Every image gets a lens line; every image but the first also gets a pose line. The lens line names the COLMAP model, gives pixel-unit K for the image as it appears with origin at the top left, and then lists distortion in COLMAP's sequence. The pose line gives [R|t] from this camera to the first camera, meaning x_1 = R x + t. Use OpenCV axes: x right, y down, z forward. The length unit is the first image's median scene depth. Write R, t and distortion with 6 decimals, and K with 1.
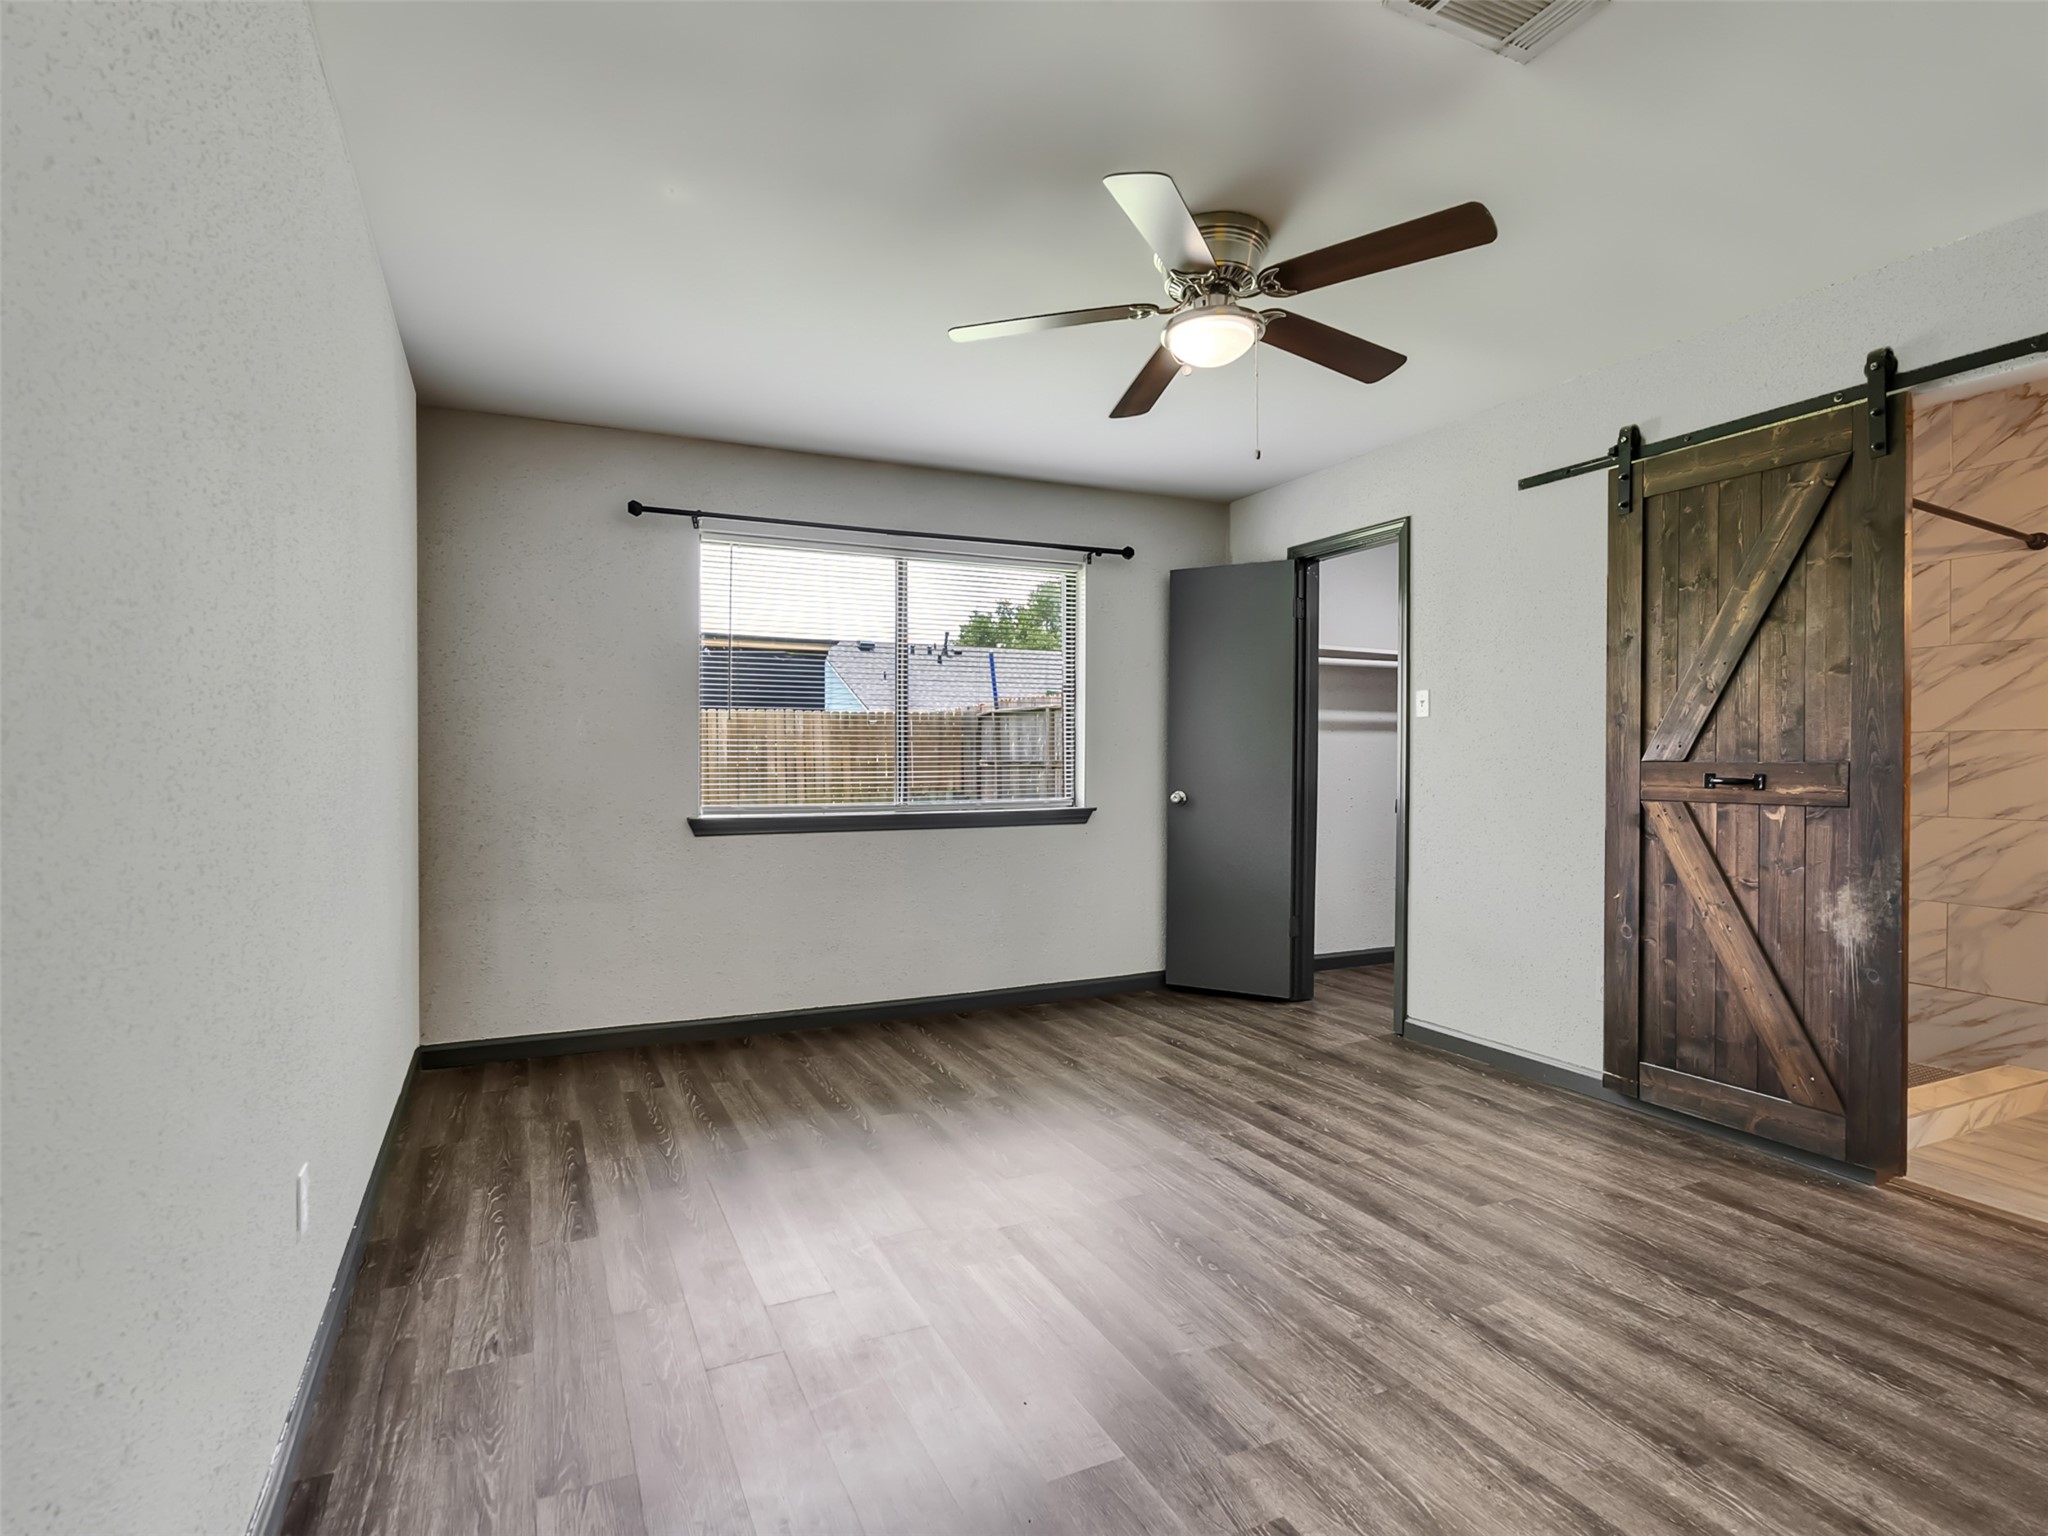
lens RADIAL K [[1044.6, 0, 1004.3], [0, 1044.6, 770.5], [0, 0, 1]] dist [-0.004651, 0.003394]
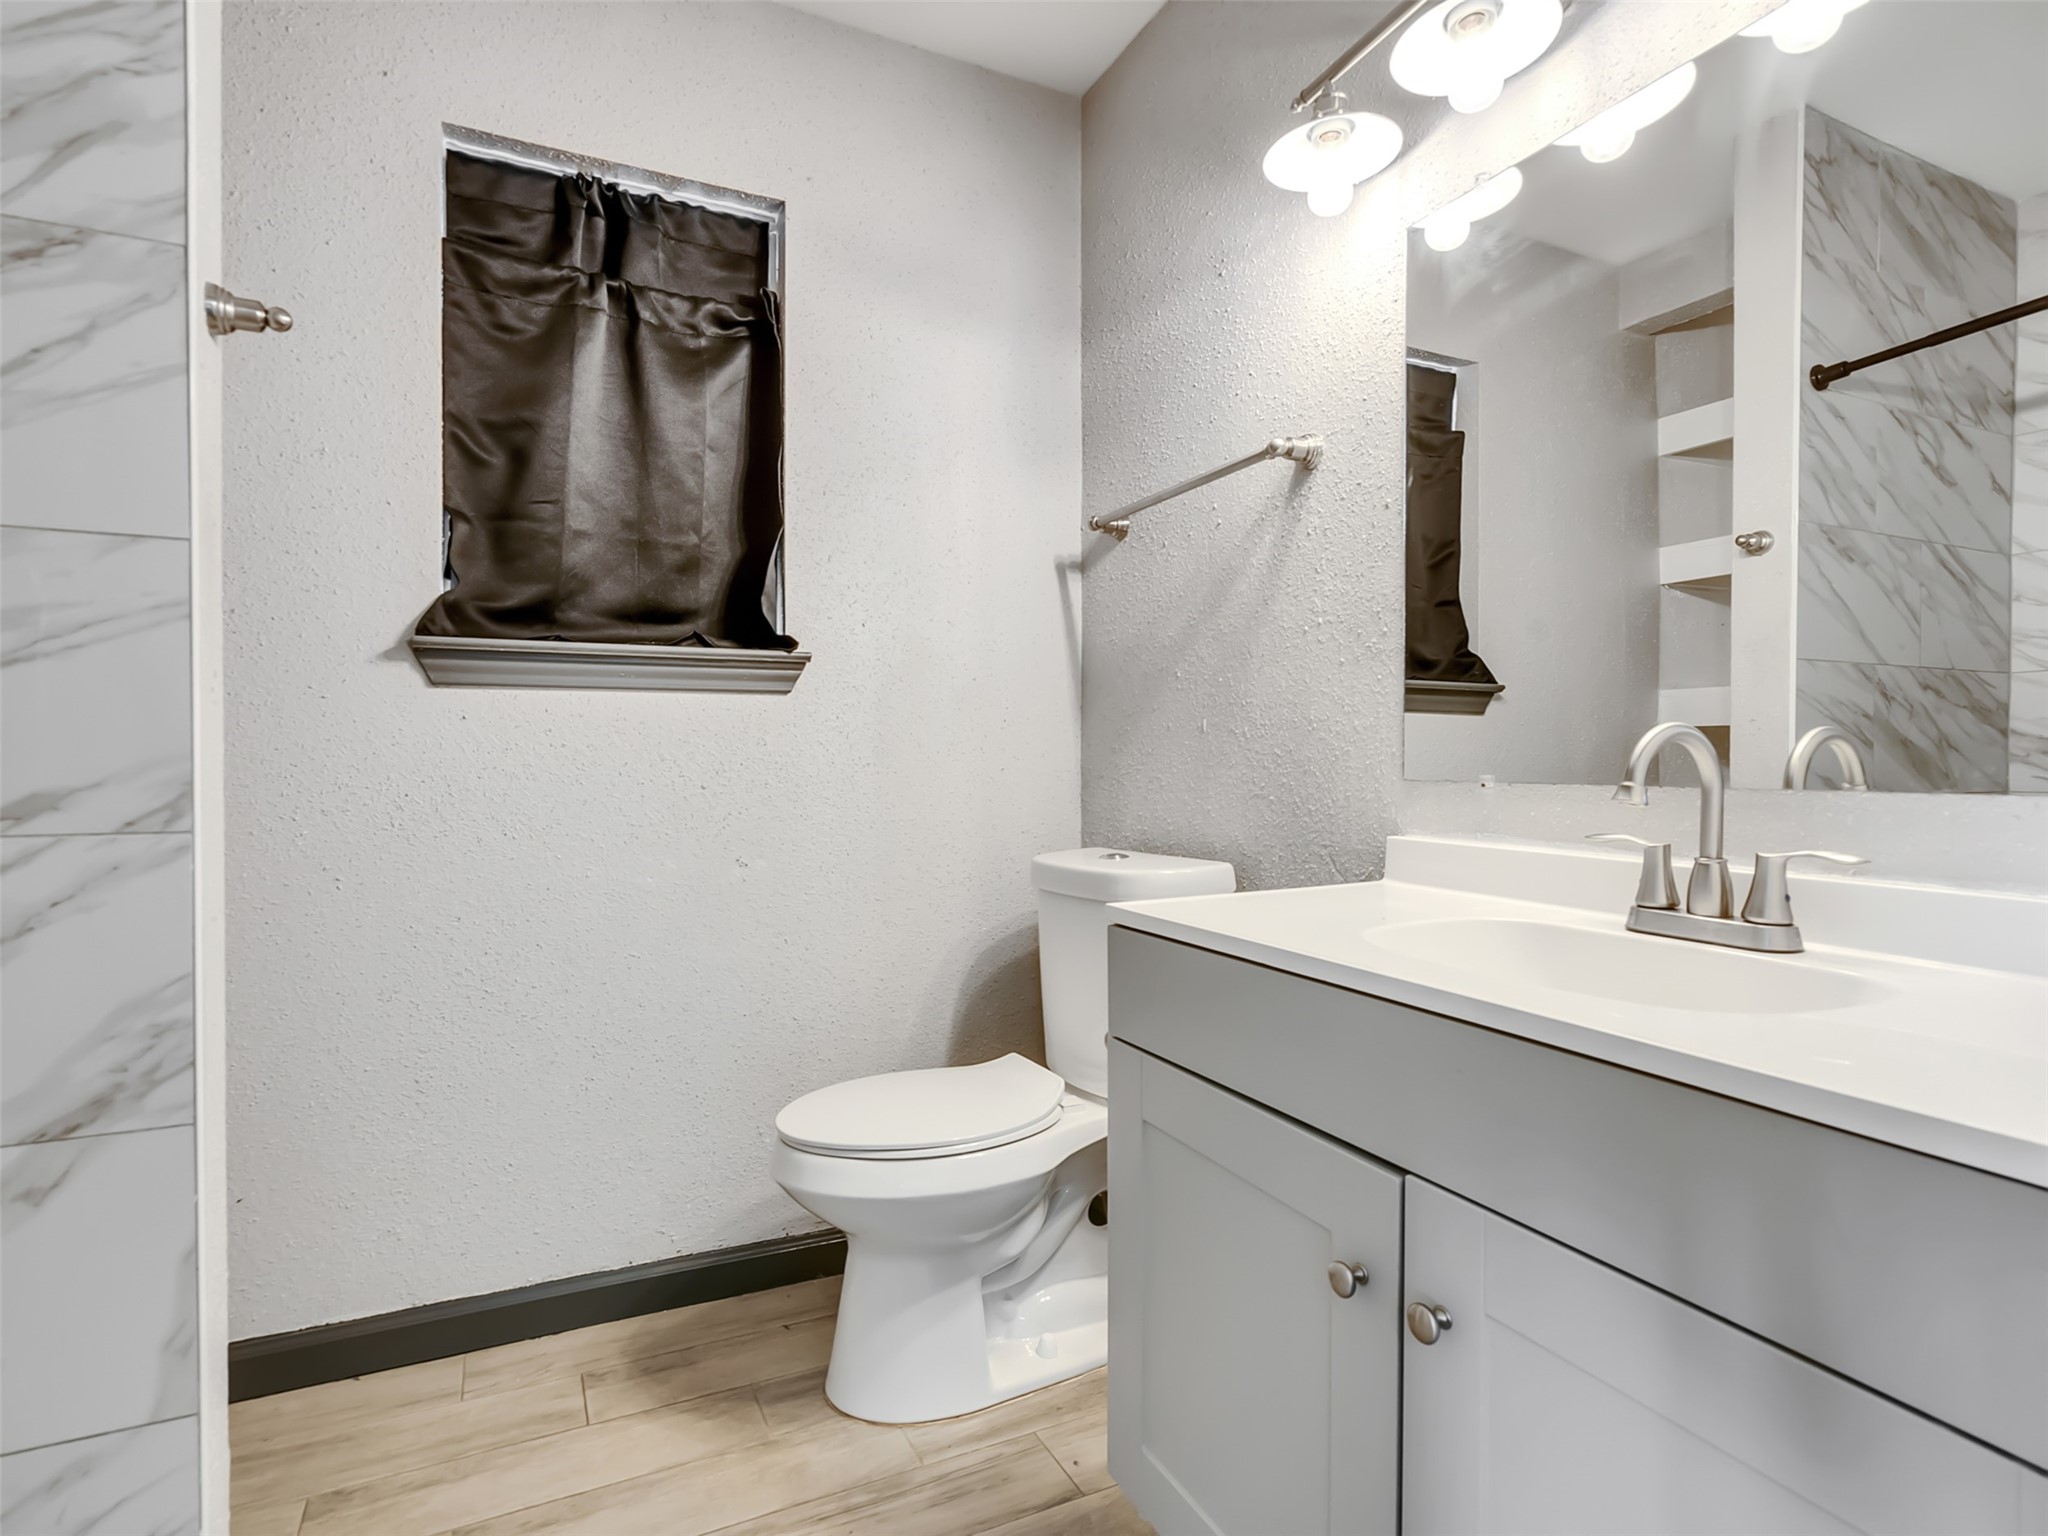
lens RADIAL K [[1044.6, 0, 1002.9], [0, 1044.6, 769.4], [0, 0, 1]] dist [-0.004651, 0.003394]
pose [[0.001836, -0.009927, 0.999949, 0.758864], [0.009835, 0.999903, 0.009909, 0.031925], [-0.999950, 0.009816, 0.001933, 0.818765]]
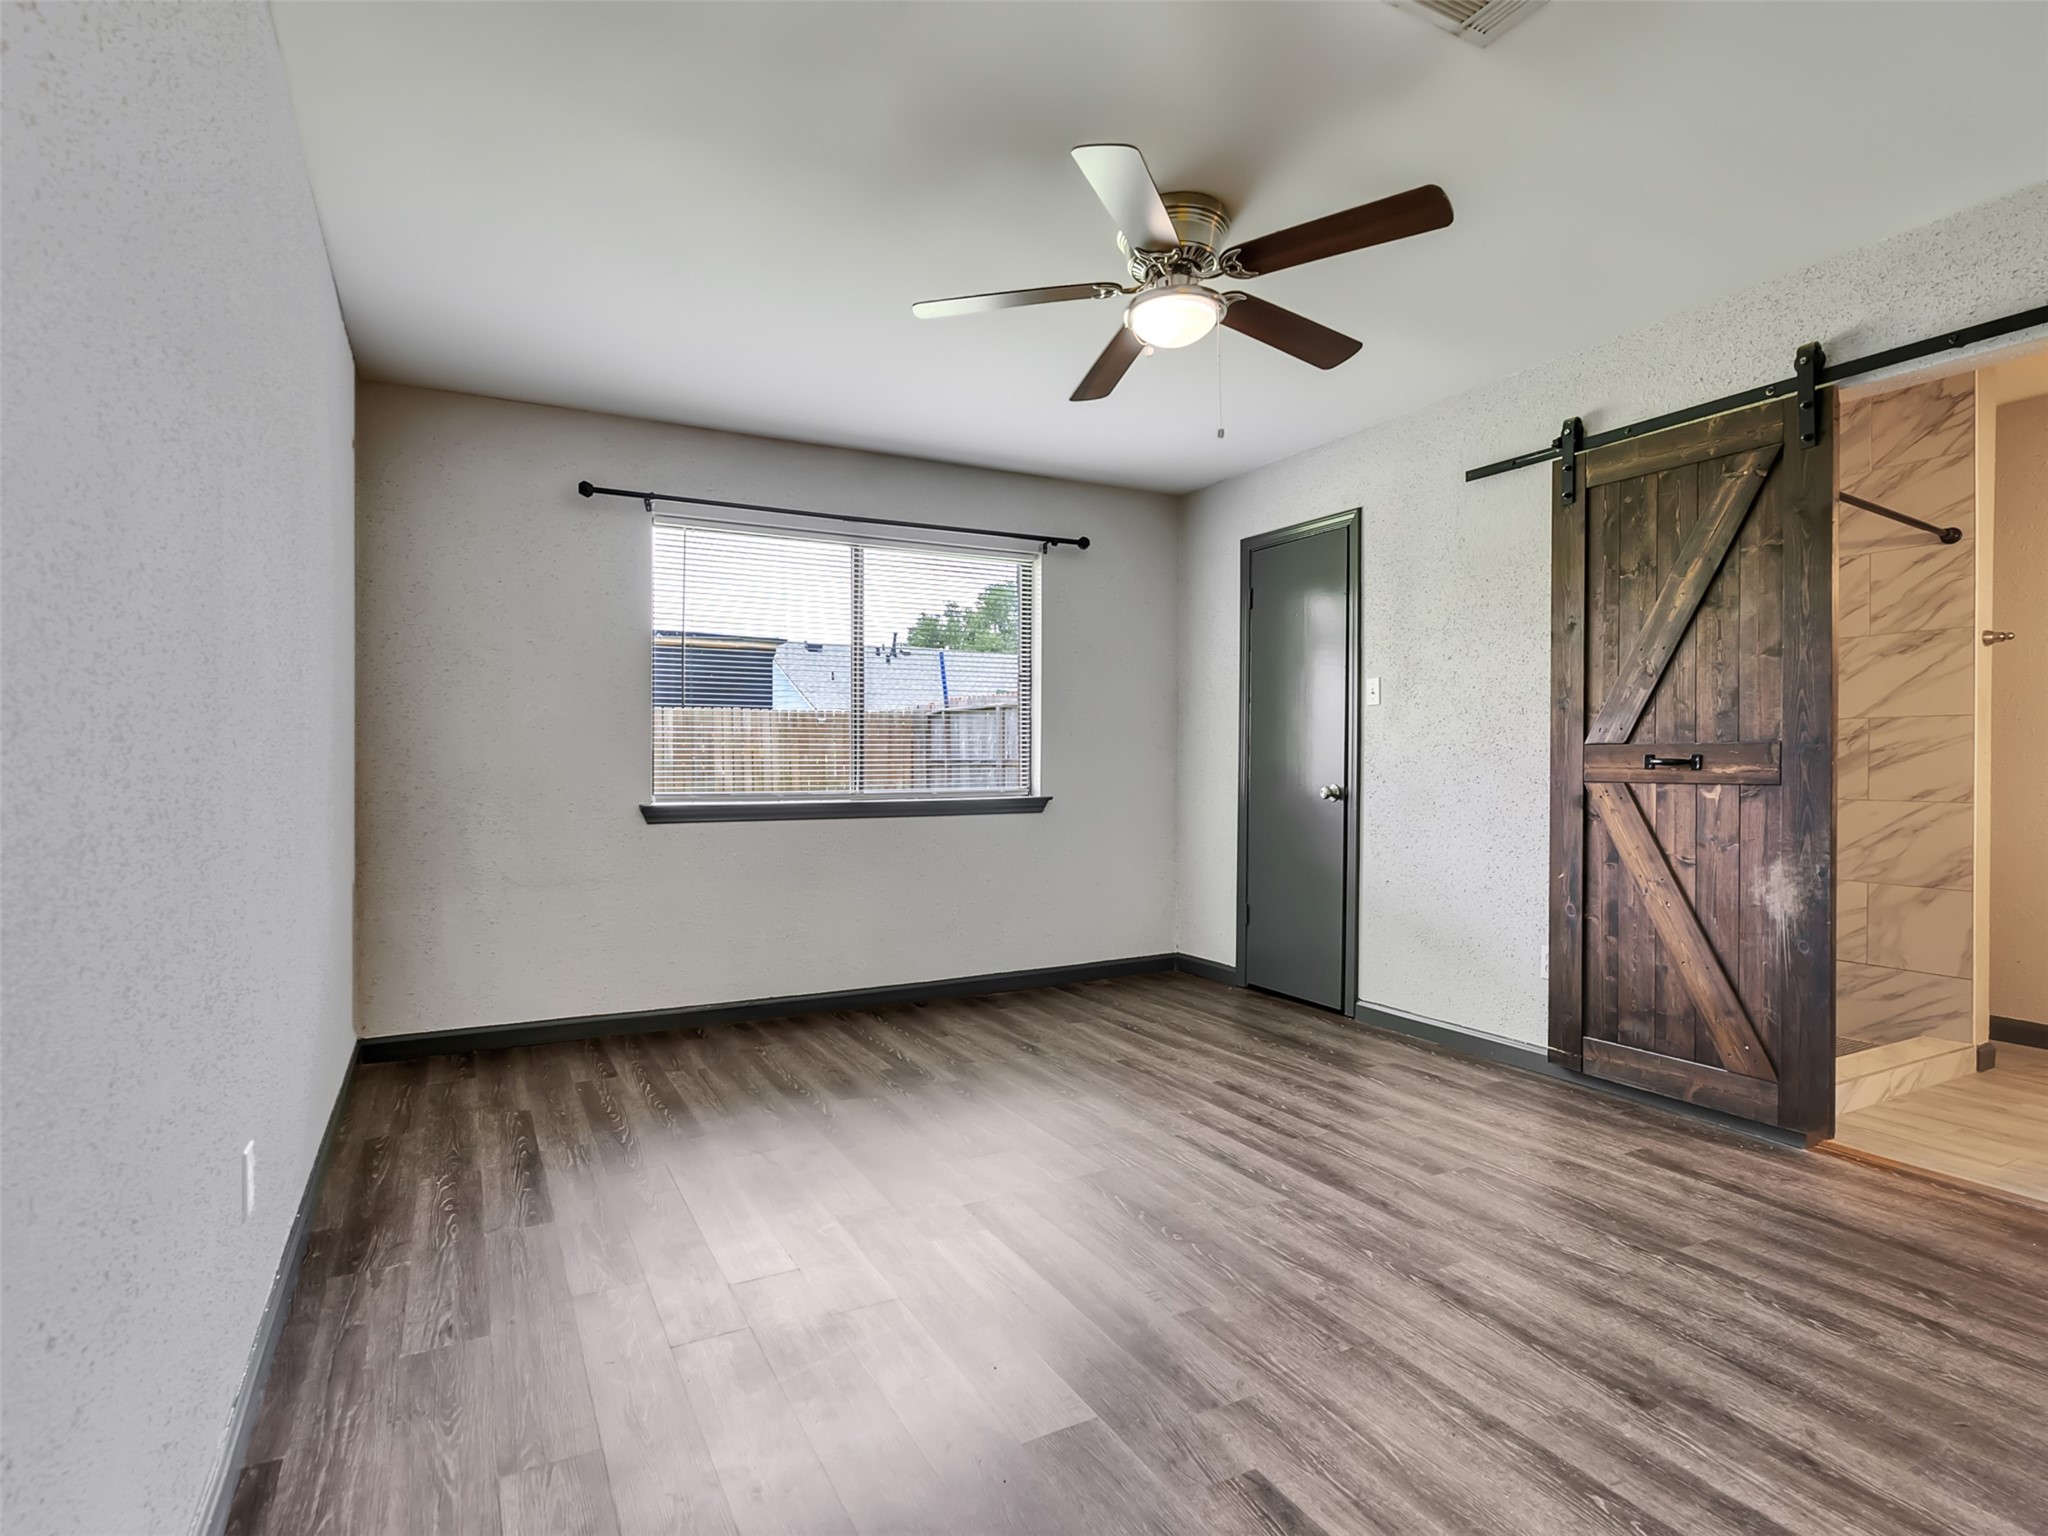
lens RADIAL K [[1044.6, 0, 1003.6], [0, 1044.6, 771.1], [0, 0, 1]] dist [-0.004651, 0.003394]
pose [[0.998763, -0.000196, 0.049718, -0.013198], [0.000315, 0.999997, -0.002384, 0.021149], [-0.049718, 0.002396, 0.998760, 0.000875]]
